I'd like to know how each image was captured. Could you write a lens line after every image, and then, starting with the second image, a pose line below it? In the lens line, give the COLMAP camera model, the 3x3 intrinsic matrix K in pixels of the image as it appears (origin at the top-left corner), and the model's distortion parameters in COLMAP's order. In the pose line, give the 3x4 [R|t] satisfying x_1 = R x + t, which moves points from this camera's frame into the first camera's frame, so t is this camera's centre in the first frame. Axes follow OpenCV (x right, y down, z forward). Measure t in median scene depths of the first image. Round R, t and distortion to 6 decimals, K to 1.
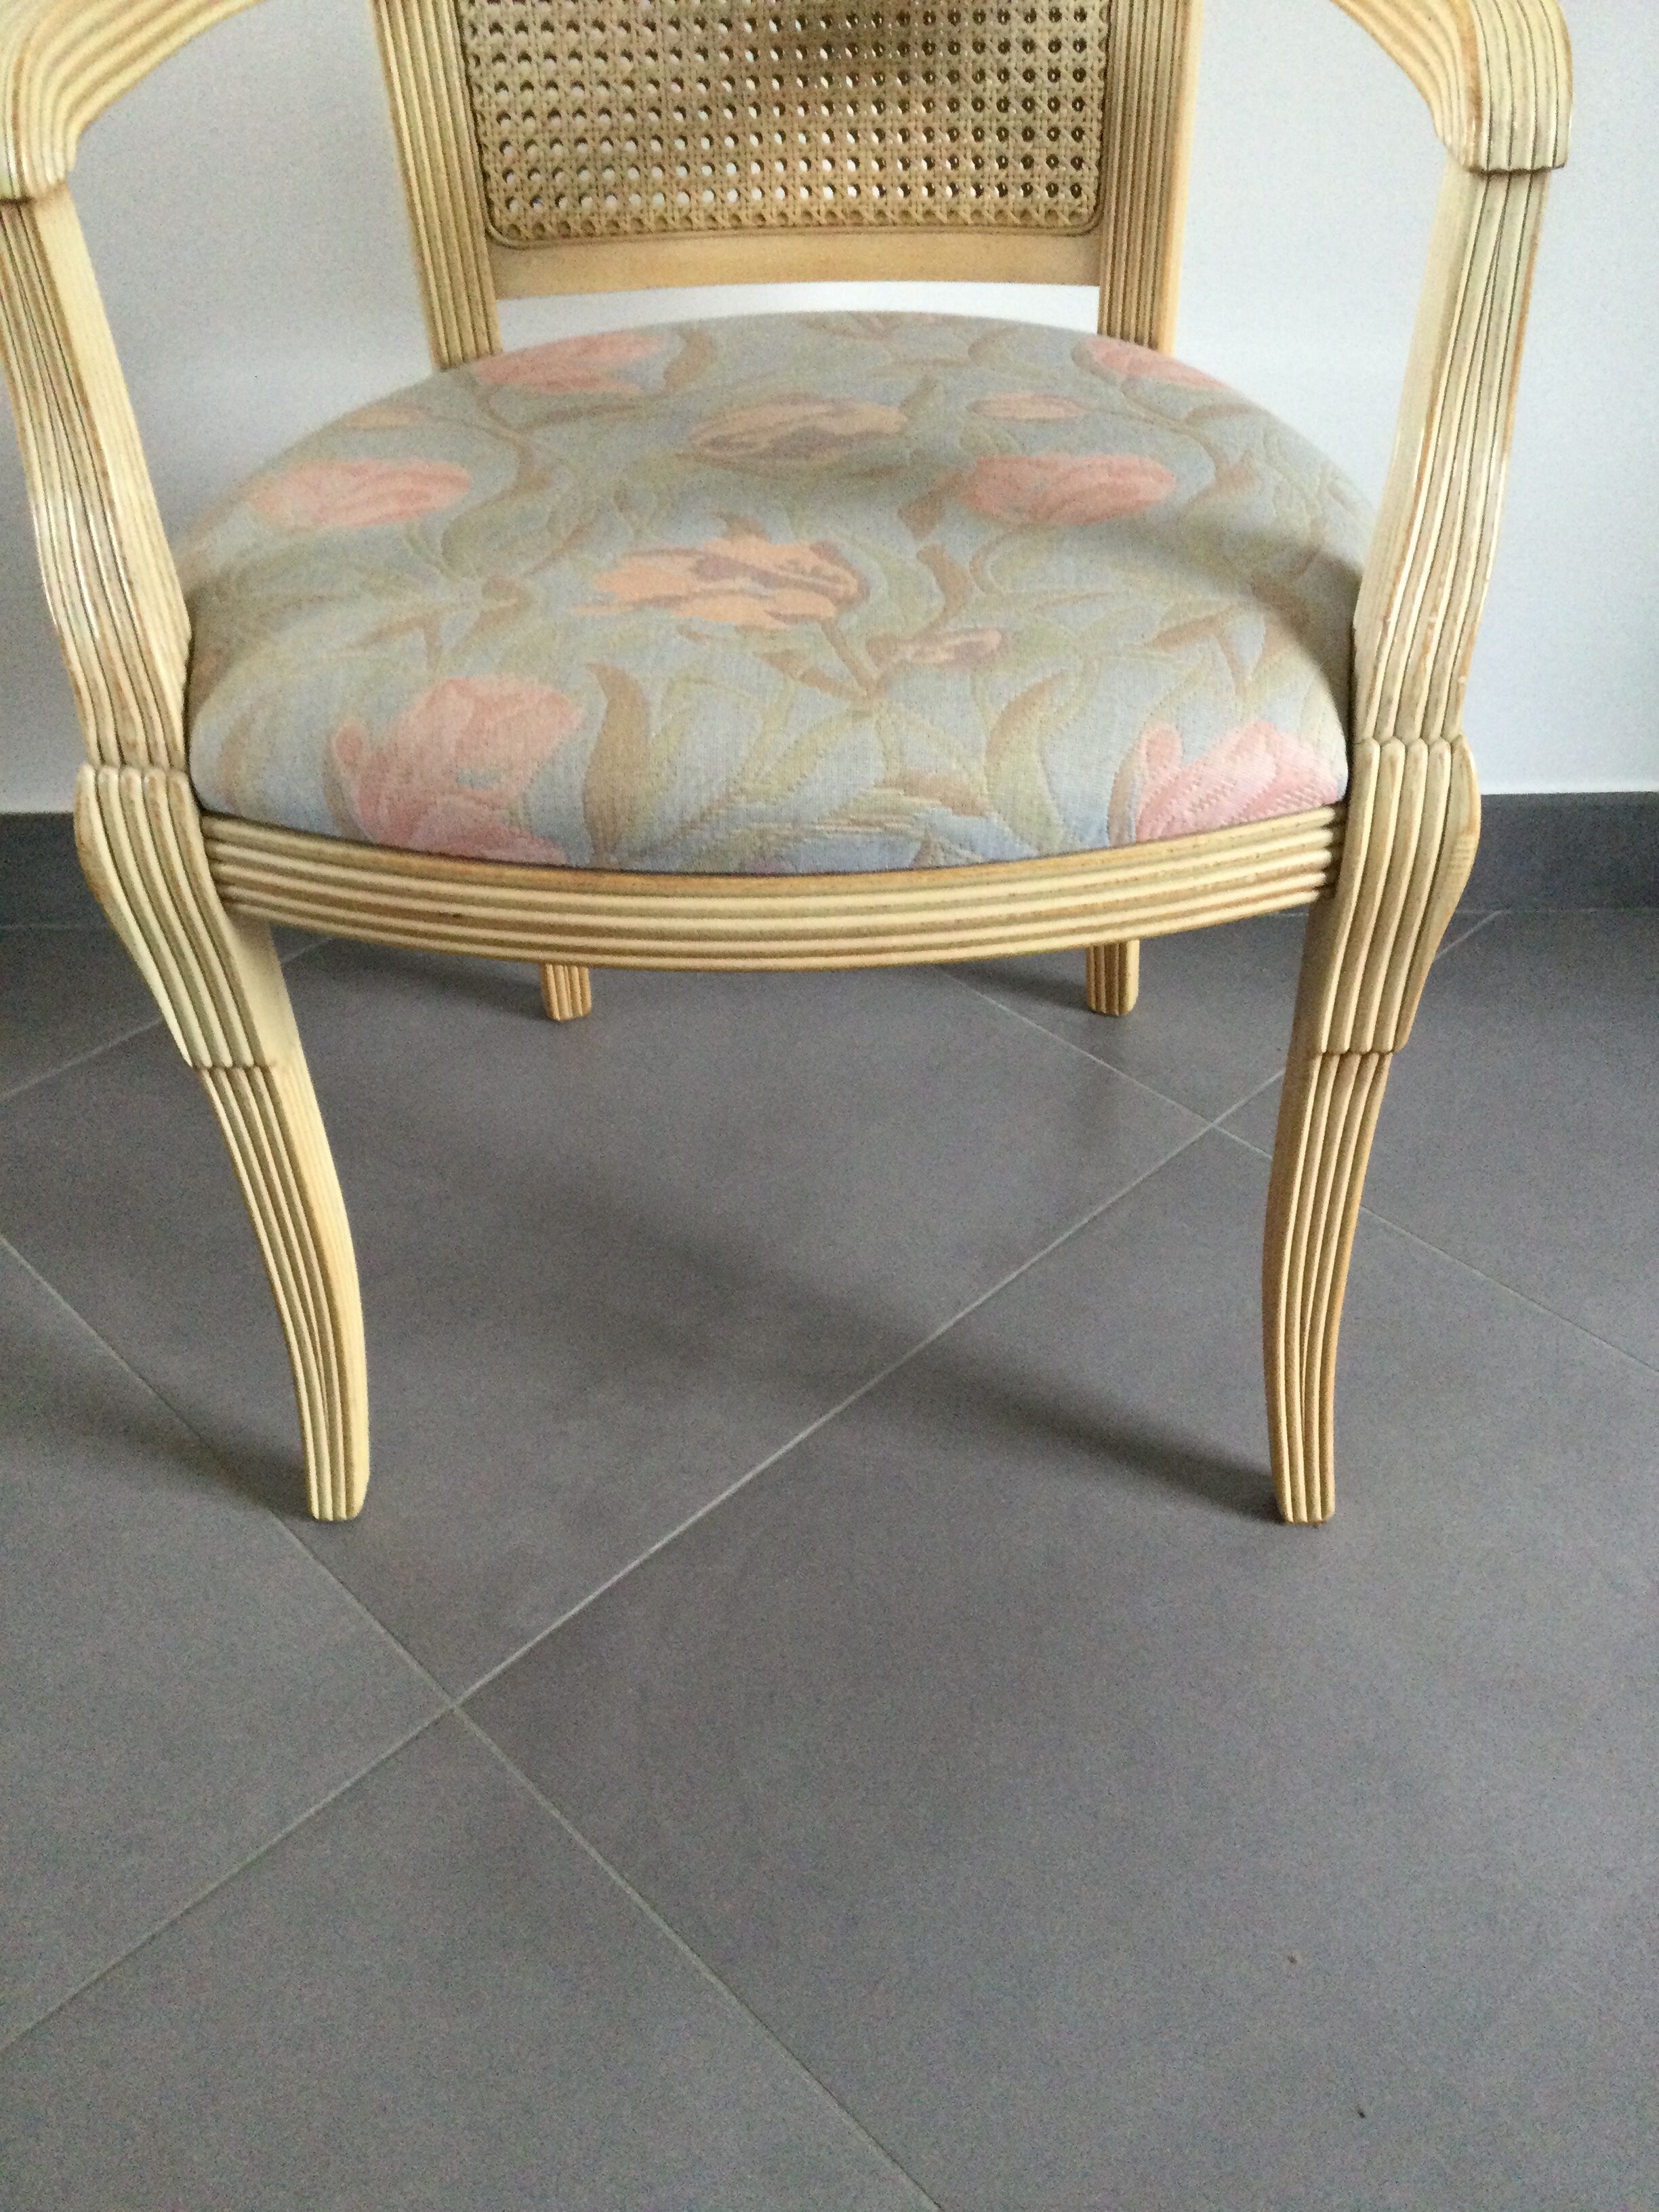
lens RADIAL K [[2004.6, 0, 834.6], [0, 2004.6, 1071.9], [0, 0, 1]] dist [0.111344, -0.238886]
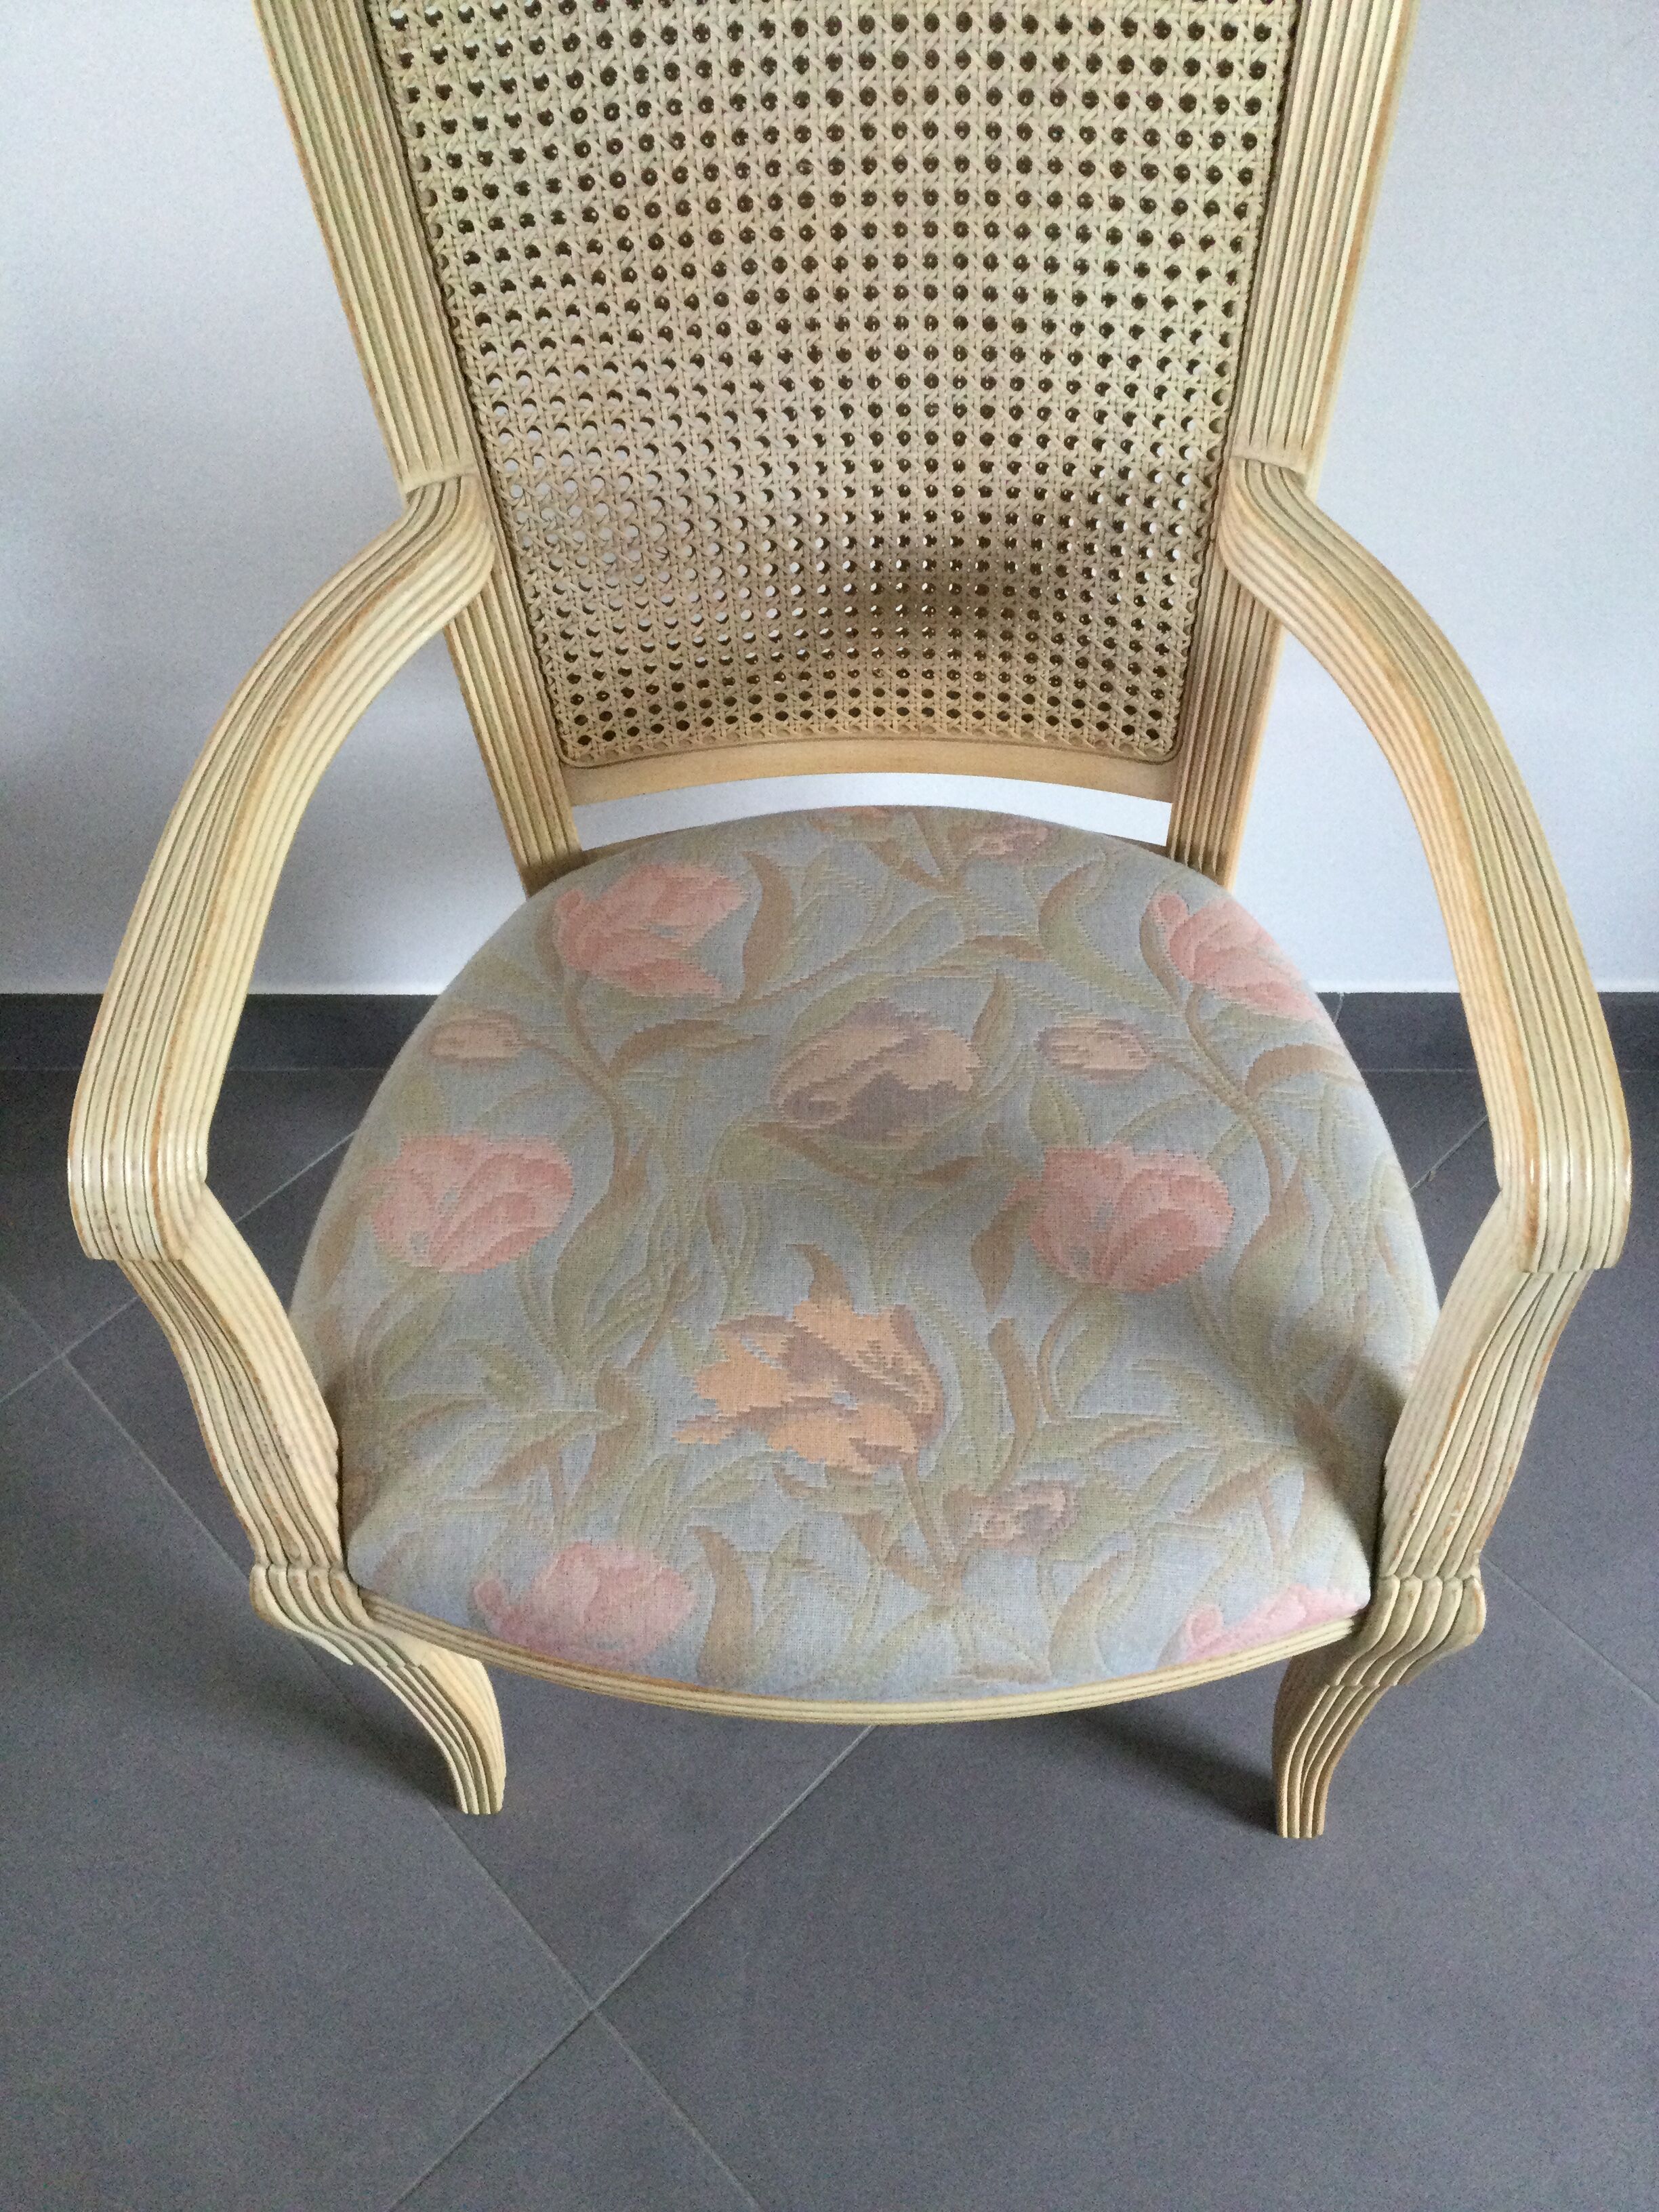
lens RADIAL K [[1997.8, 0, 829.5], [0, 1997.8, 1106.0], [0, 0, 1]] dist [0.138173, -0.293333]
pose [[0.999800, 0.000522, -0.020013, -0.023889], [0.006010, 0.945726, 0.324910, -0.733427], [0.019096, -0.324965, 0.945533, 0.013861]]
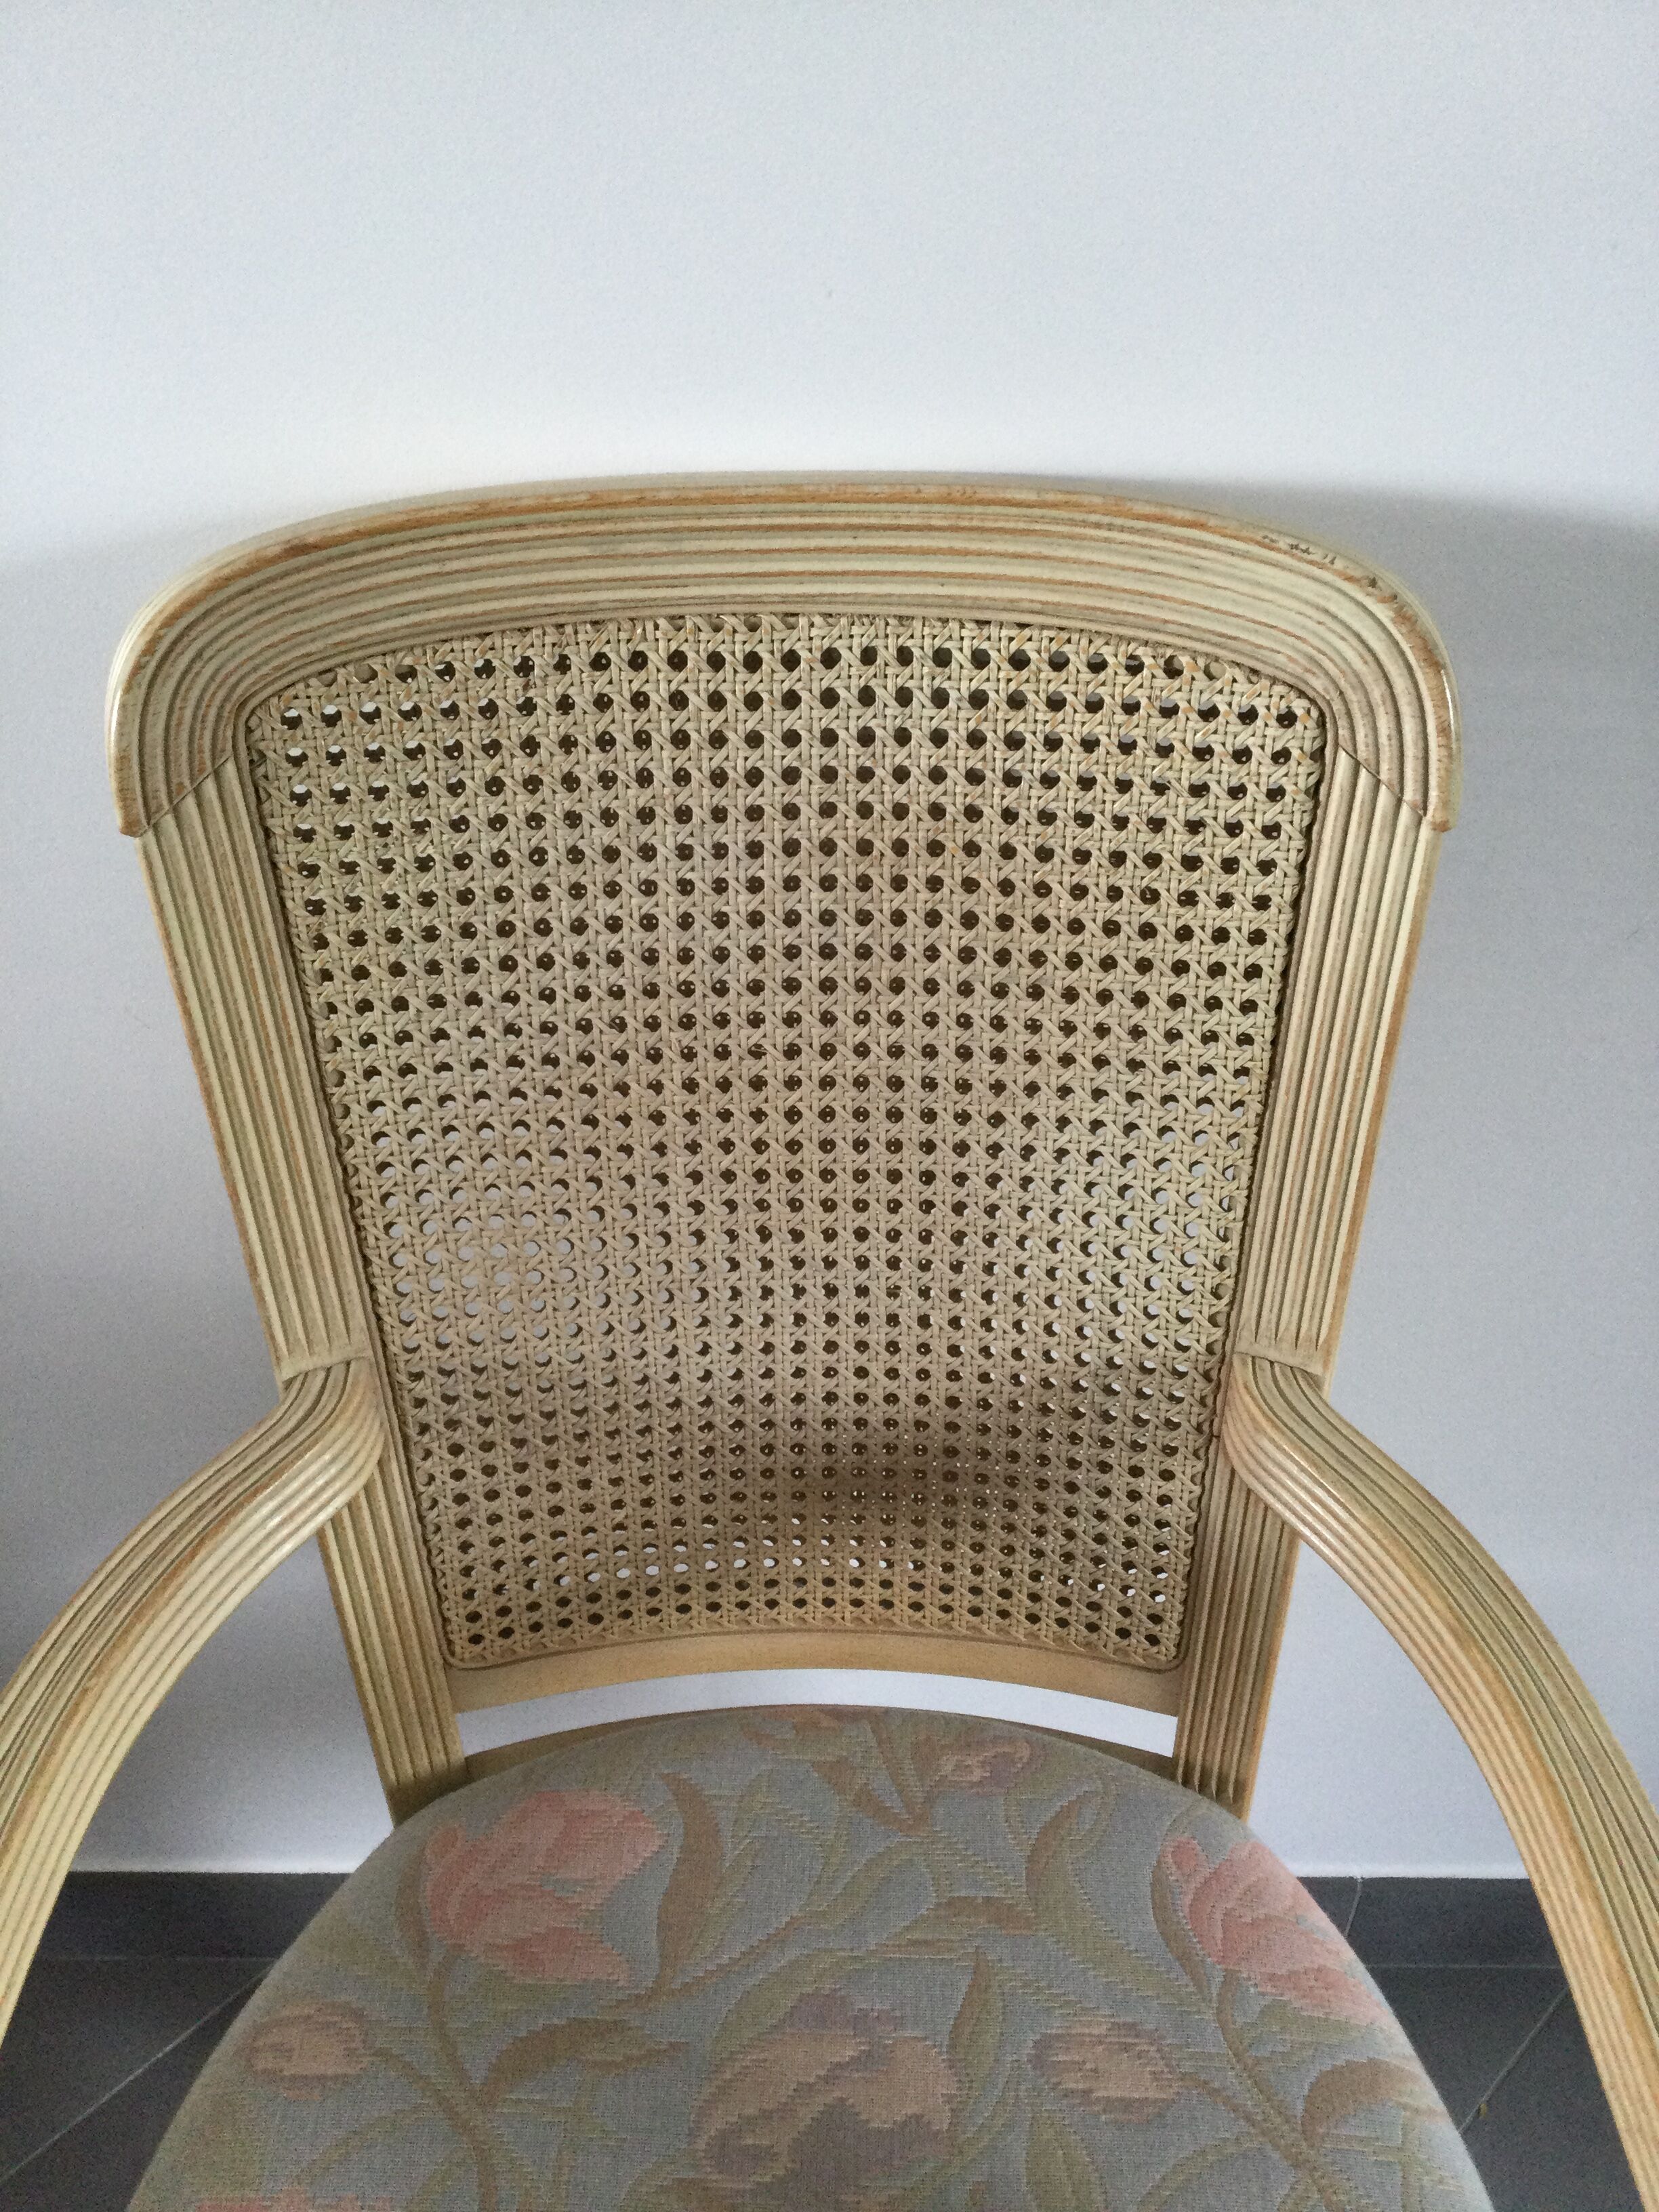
lens RADIAL K [[2004.6, 0, 834.6], [0, 2004.6, 1071.9], [0, 0, 1]] dist [0.111344, -0.238886]
pose [[0.999715, 0.010239, 0.021580, -0.041083], [-0.009790, 0.999735, -0.020832, -0.818194], [-0.021788, 0.020615, 0.999550, 0.206261]]
